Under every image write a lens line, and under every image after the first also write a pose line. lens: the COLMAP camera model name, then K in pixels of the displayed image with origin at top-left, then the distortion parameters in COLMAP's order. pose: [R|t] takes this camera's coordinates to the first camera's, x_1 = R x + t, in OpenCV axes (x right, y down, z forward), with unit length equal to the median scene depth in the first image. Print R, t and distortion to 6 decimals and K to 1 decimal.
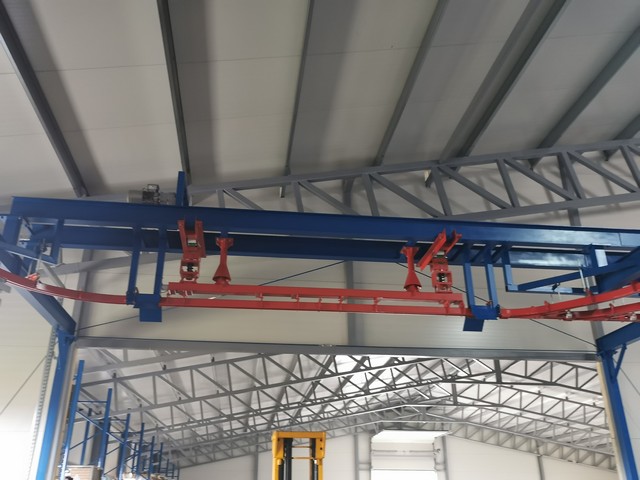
lens RADIAL K [[583.7, 0, 320.0], [0, 583.7, 240.0], [0, 0, 1]] dist [0.040930, -0.000406]
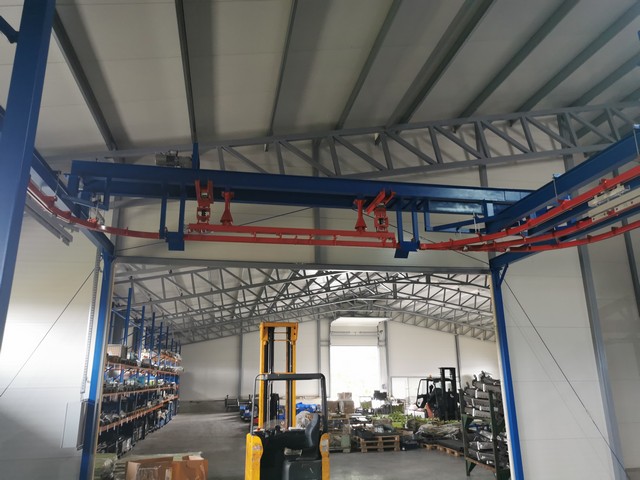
lens RADIAL K [[494.6, 0, 320.0], [0, 494.6, 240.0], [0, 0, 1]] dist [0.044402, -0.000480]
pose [[0.998110, 0.010256, 0.060590, -0.010016], [-0.020022, 0.986447, 0.162854, -0.059082], [-0.058099, -0.163759, 0.984788, -0.133809]]
